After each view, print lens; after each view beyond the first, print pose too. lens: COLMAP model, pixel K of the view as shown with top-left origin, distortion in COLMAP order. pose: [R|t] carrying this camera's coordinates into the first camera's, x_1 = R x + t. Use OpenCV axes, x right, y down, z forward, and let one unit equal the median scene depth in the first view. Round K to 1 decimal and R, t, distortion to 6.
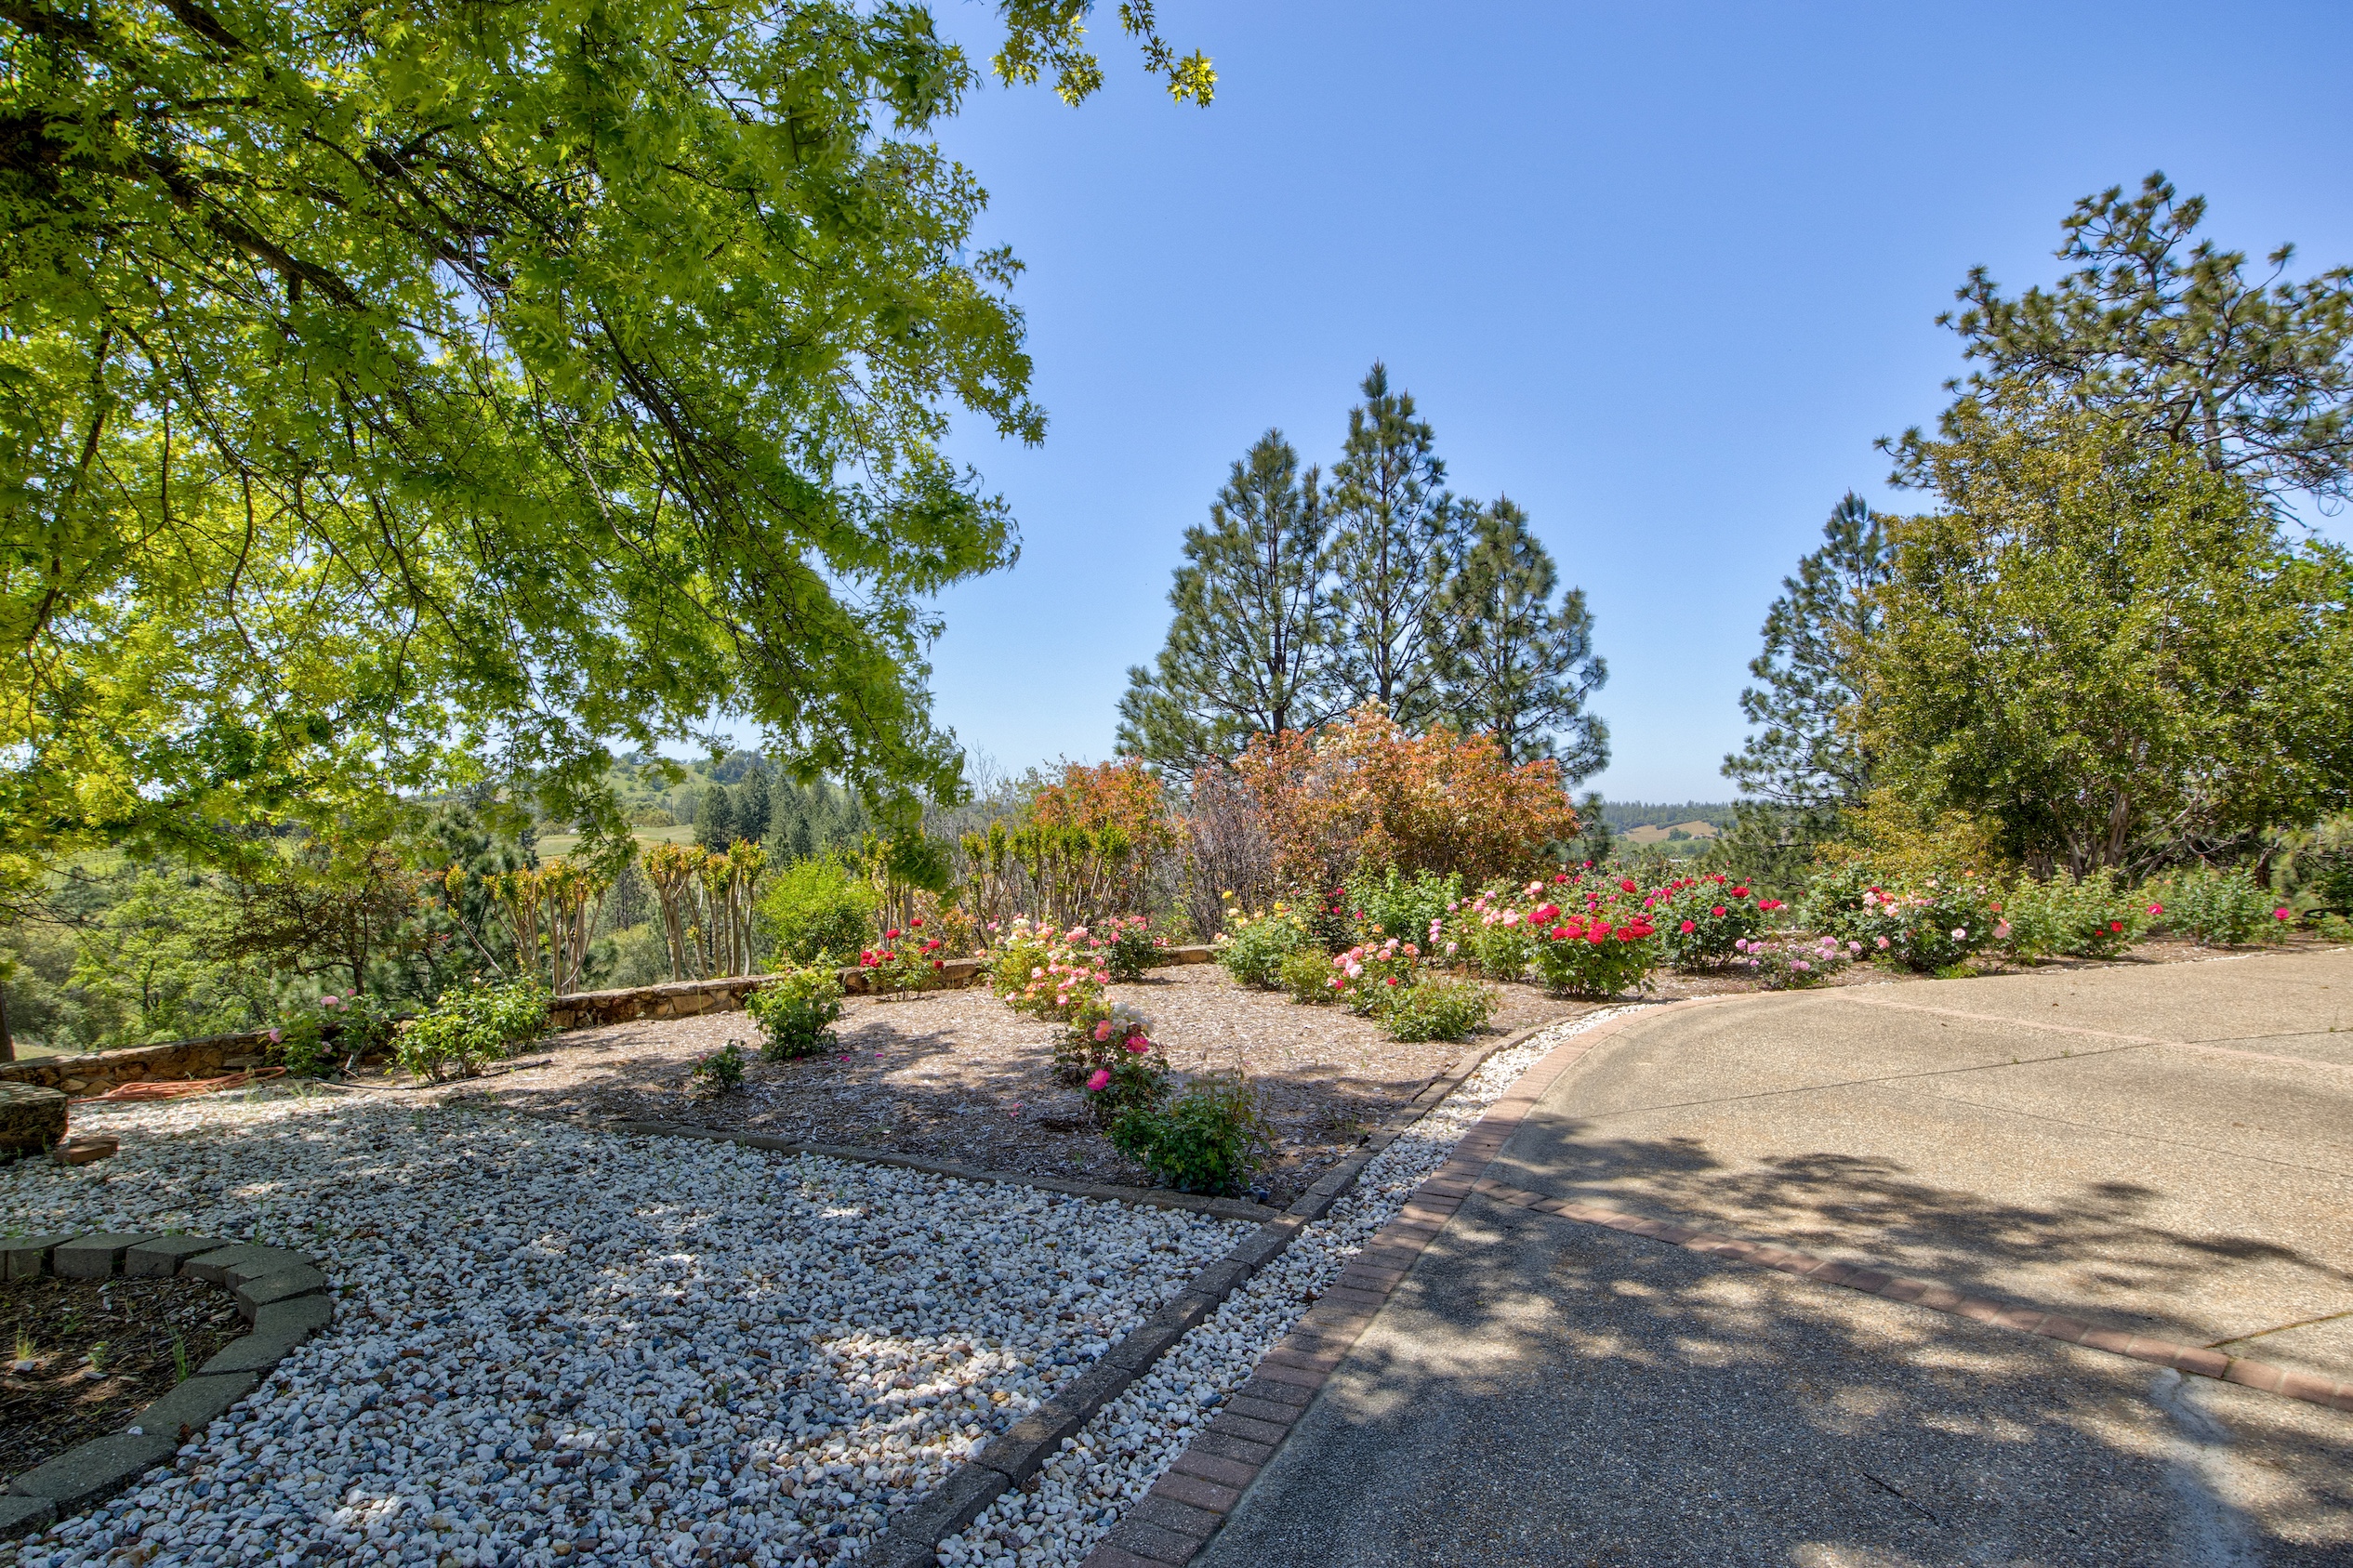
lens RADIAL K [[1209.3, 0, 1175.0], [0, 1209.3, 801.5], [0, 0, 1]] dist [-0.001125, -0.001261]
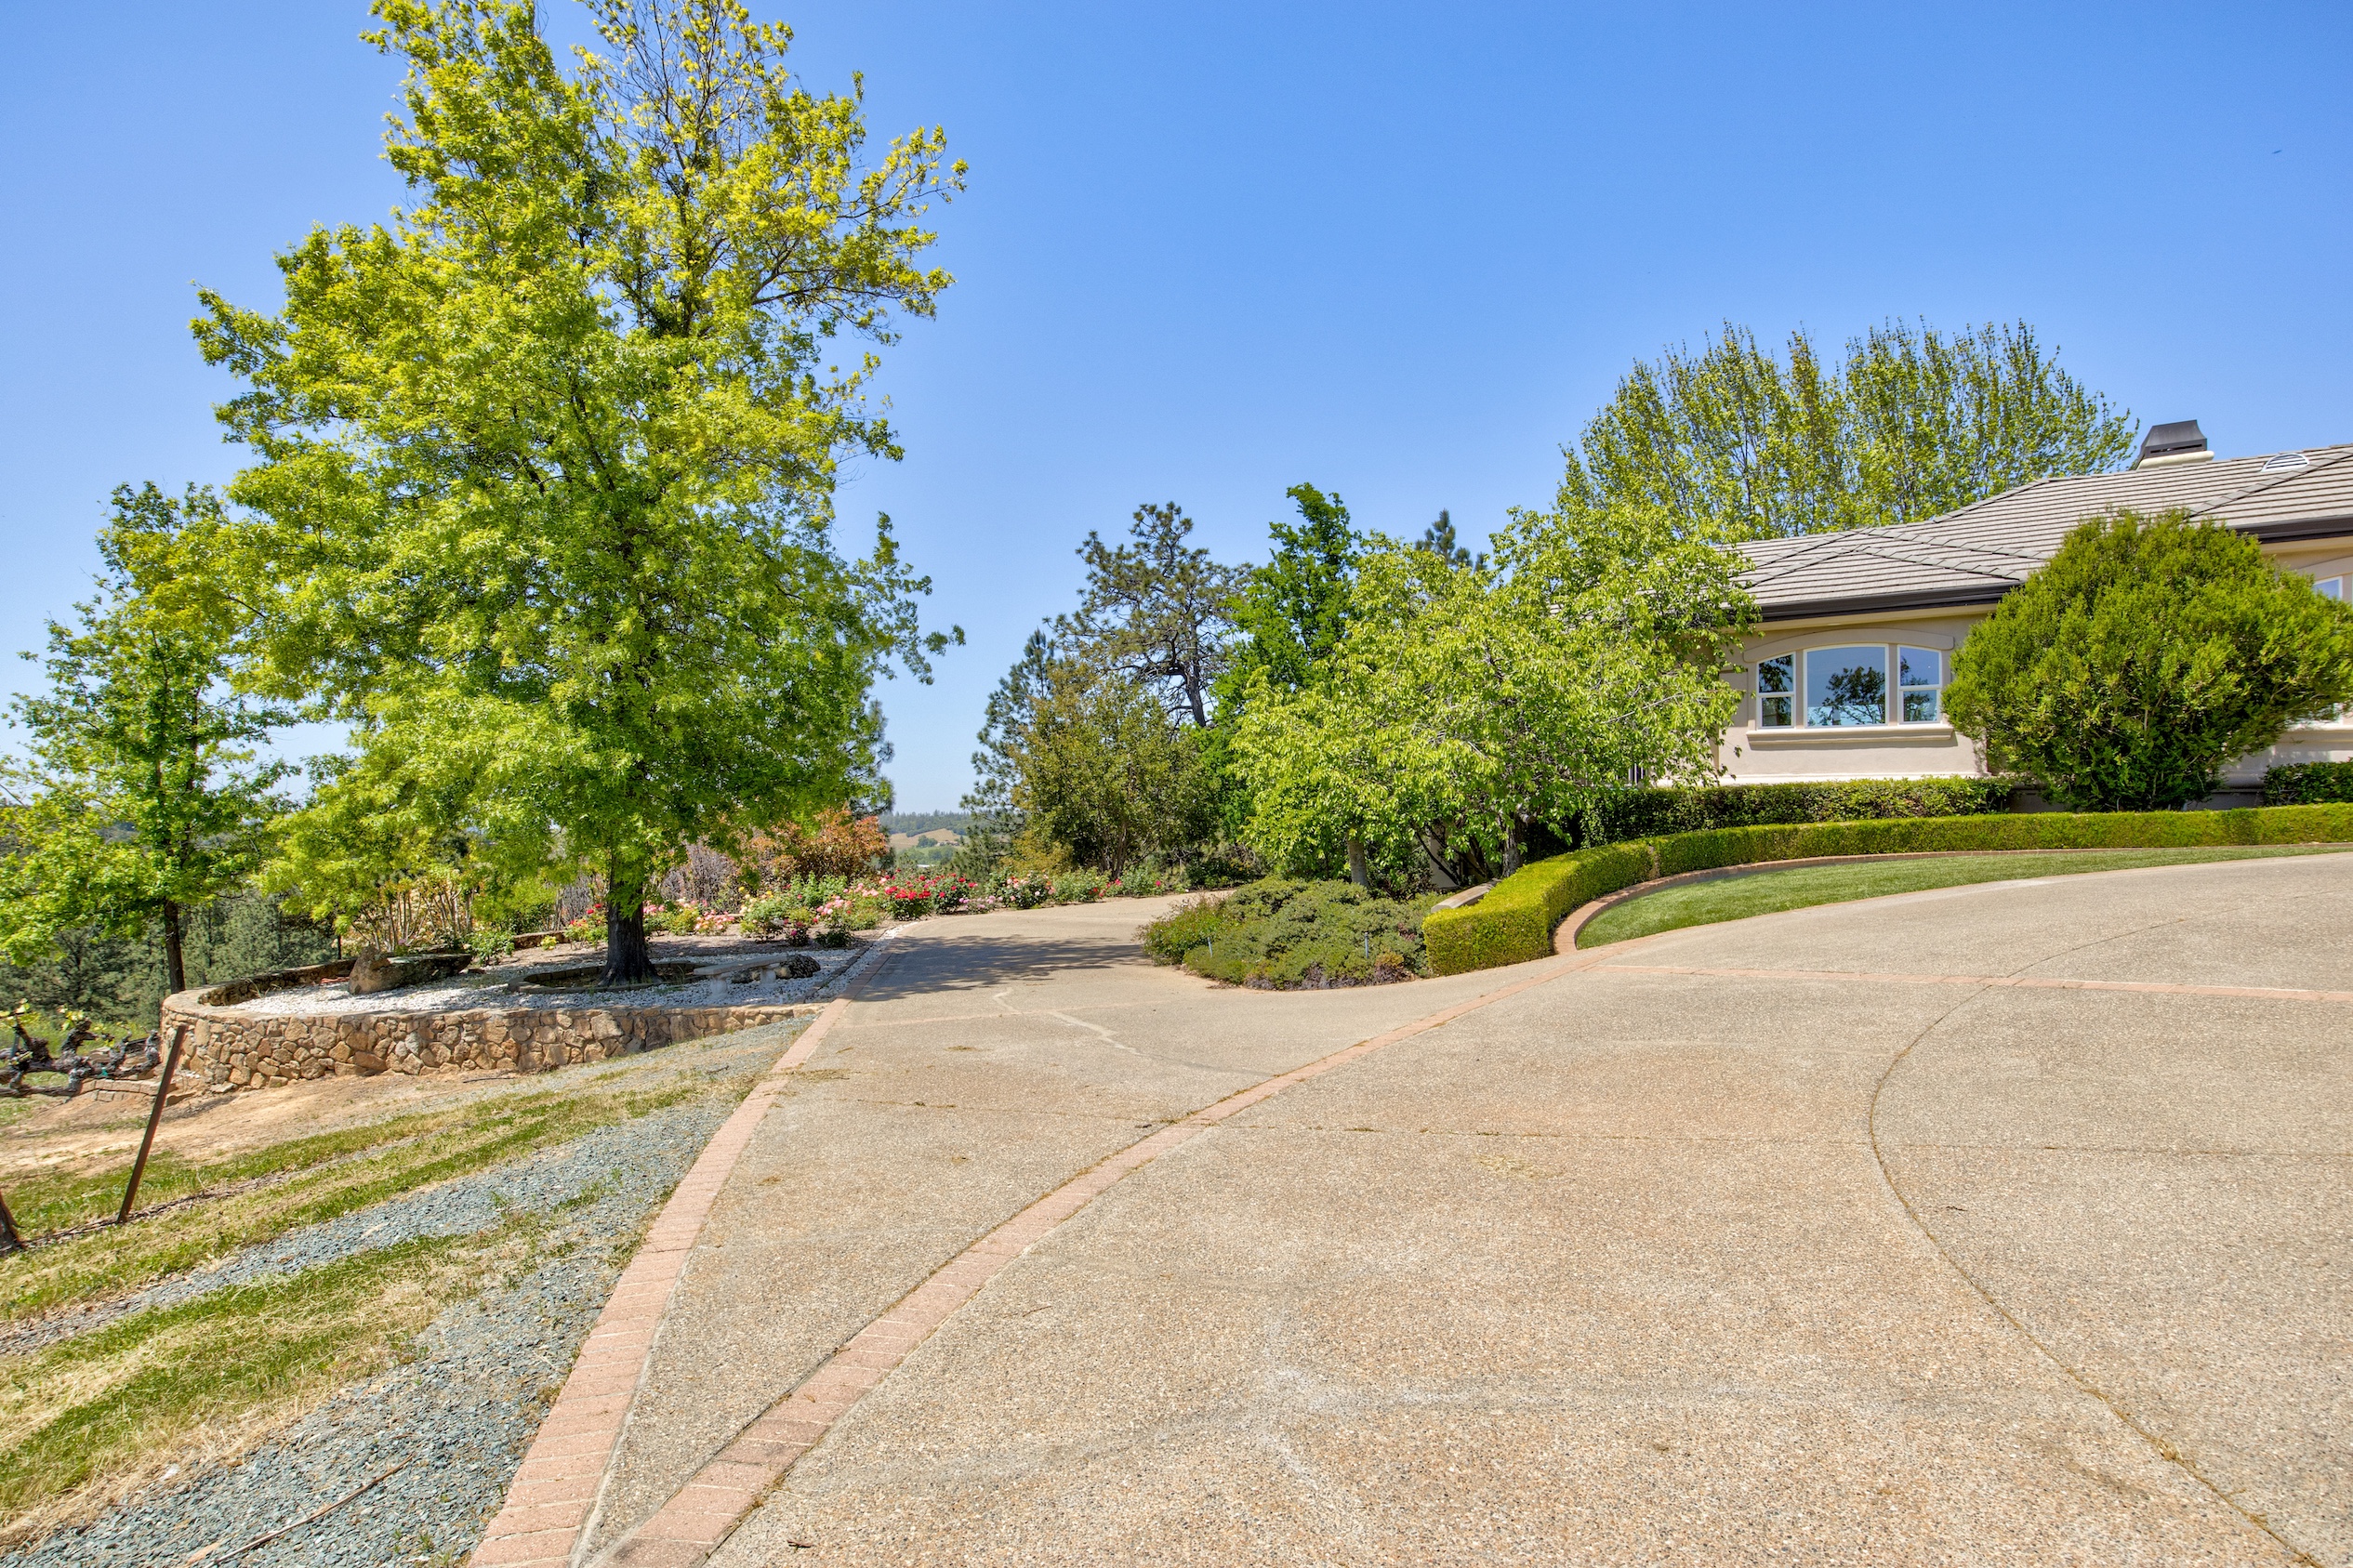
lens RADIAL K [[1209.3, 0, 1174.8], [0, 1209.3, 792.0], [0, 0, 1]] dist [-0.001125, -0.001261]
pose [[0.826765, 0.012168, 0.562417, -0.238206], [-0.004093, 0.999870, -0.015616, -0.028891], [-0.562533, 0.010608, 0.826707, -0.543816]]
